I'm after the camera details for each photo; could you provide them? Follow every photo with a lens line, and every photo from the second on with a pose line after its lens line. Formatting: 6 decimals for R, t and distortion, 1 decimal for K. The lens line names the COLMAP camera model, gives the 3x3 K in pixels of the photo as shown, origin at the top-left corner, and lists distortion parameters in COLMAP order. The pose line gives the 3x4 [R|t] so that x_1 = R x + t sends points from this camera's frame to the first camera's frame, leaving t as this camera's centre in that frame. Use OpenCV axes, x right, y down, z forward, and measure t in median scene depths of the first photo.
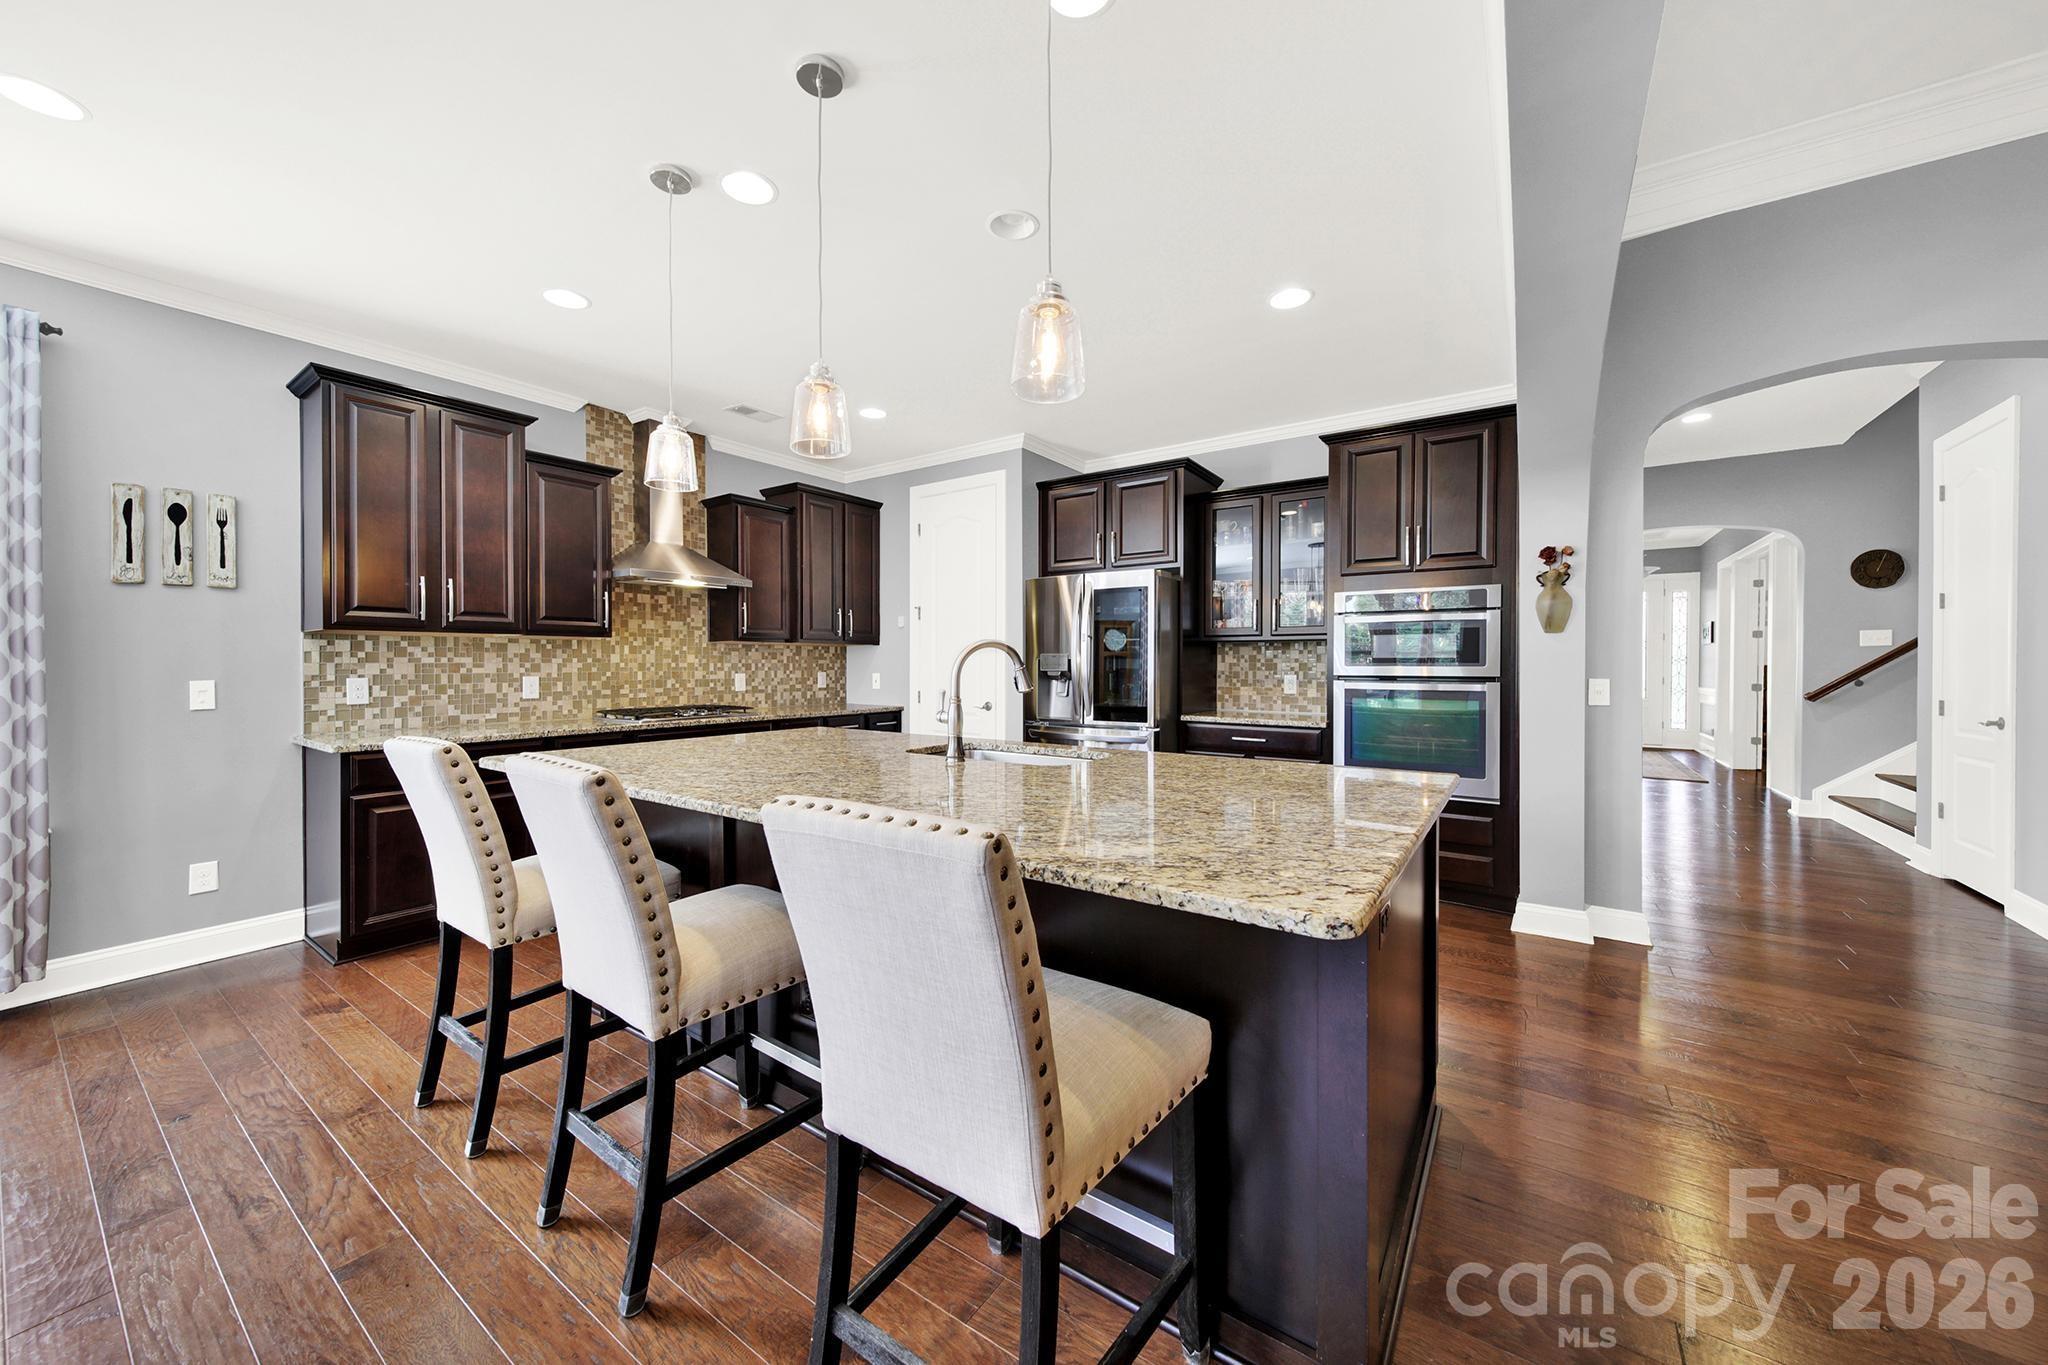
lens RADIAL K [[730.1, 0, 1012.9], [0, 730.1, 664.0], [0, 0, 1]] dist [-0.000256, -0.001651]
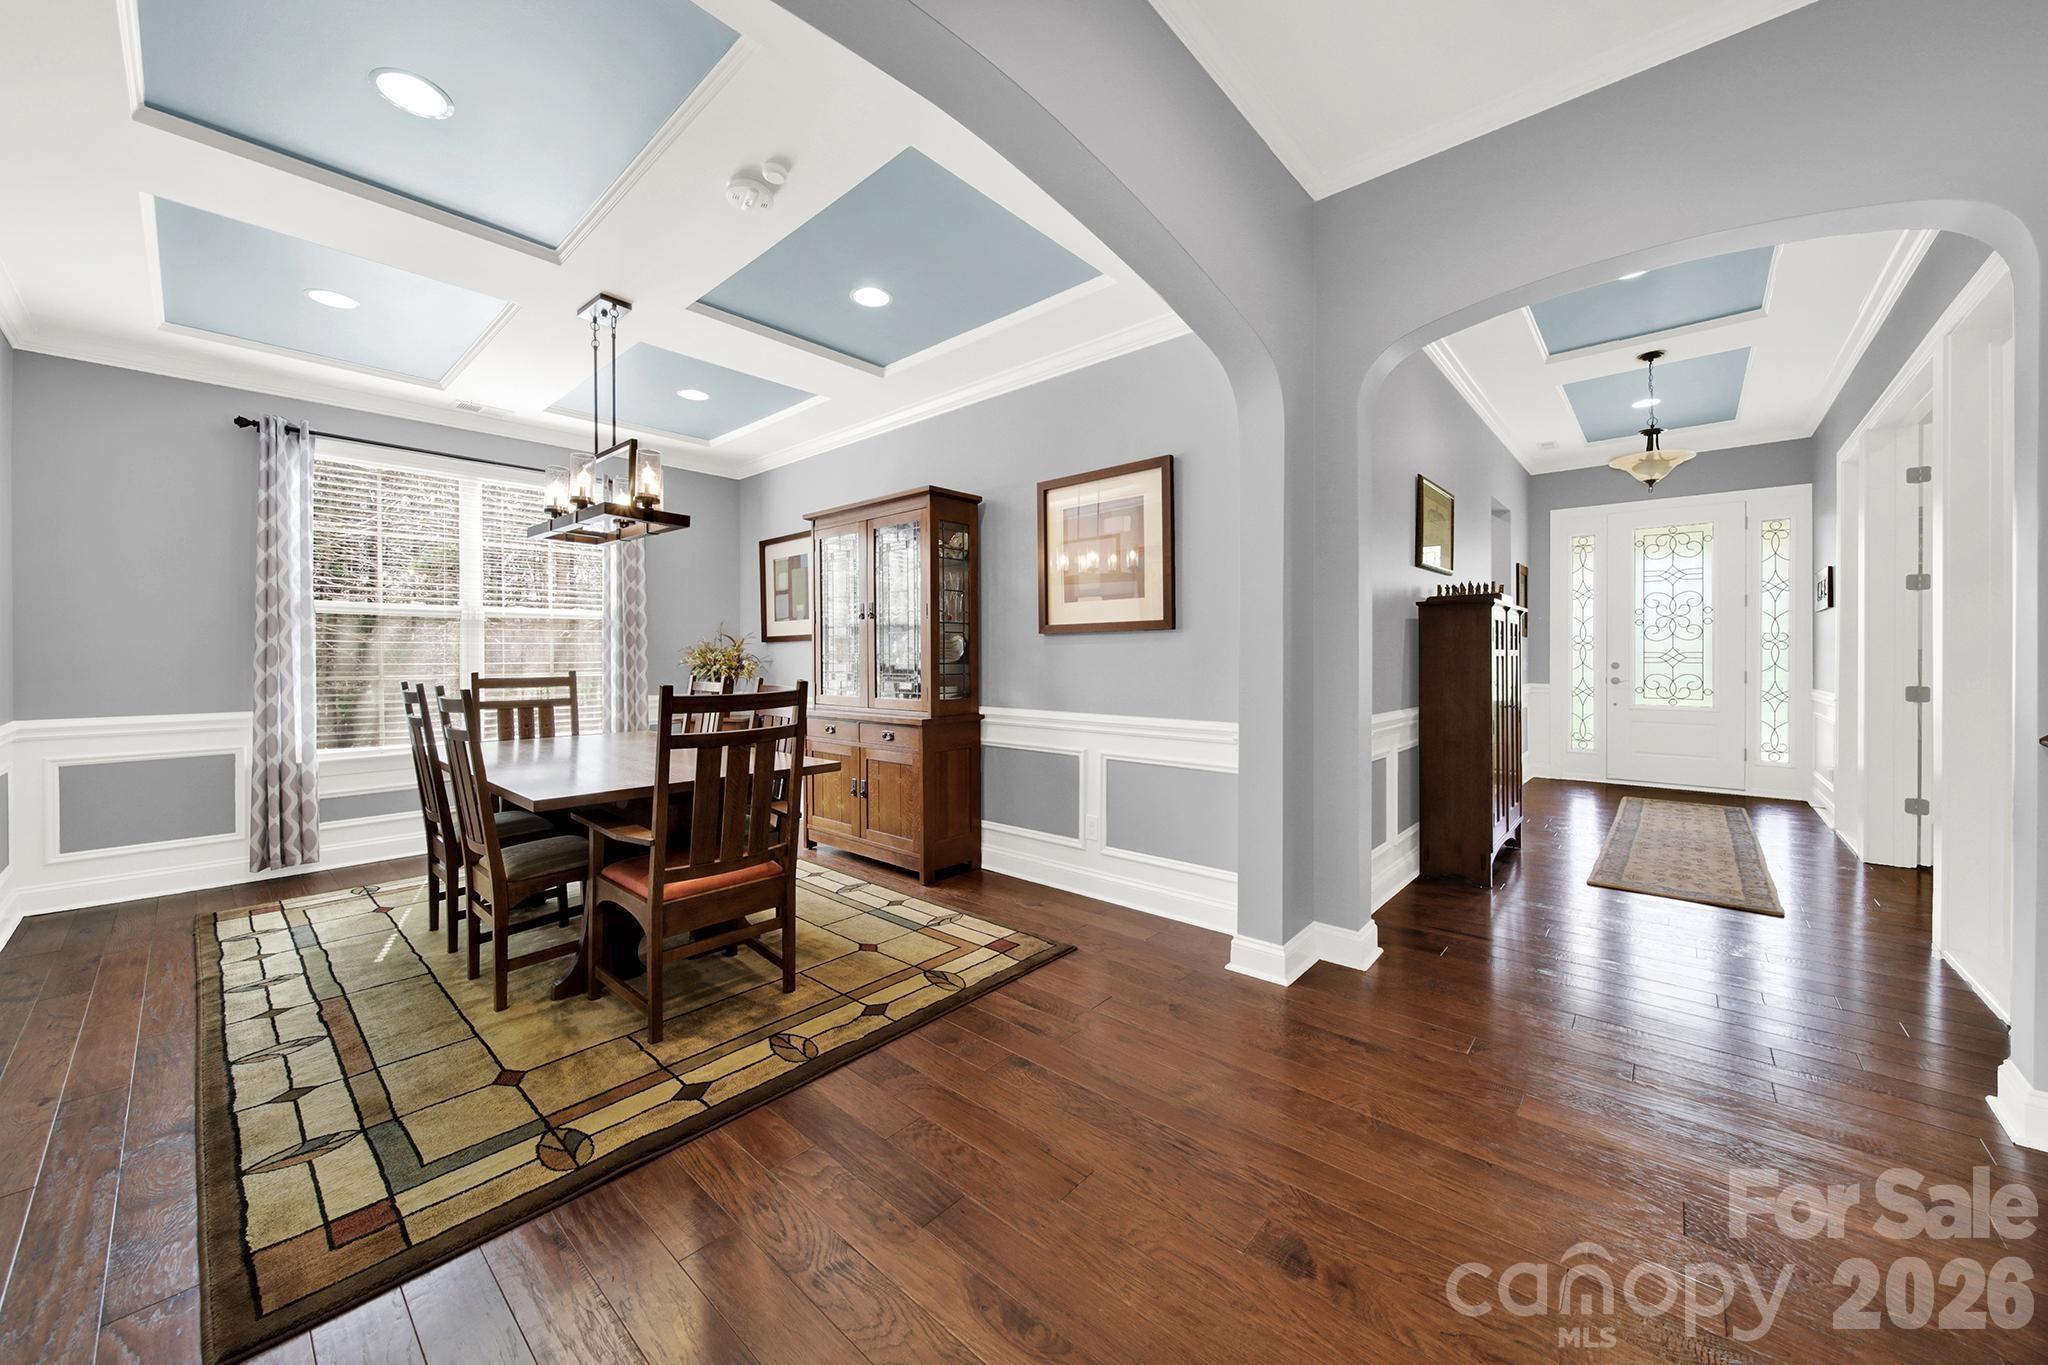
lens RADIAL K [[730.1, 0, 1022.7], [0, 730.1, 654.7], [0, 0, 1]] dist [-0.000256, -0.001651]
pose [[0.993751, -0.003004, -0.111575, 0.436685], [0.003733, 0.999973, 0.006319, -0.001219], [0.111553, -0.006696, 0.993736, 0.410021]]
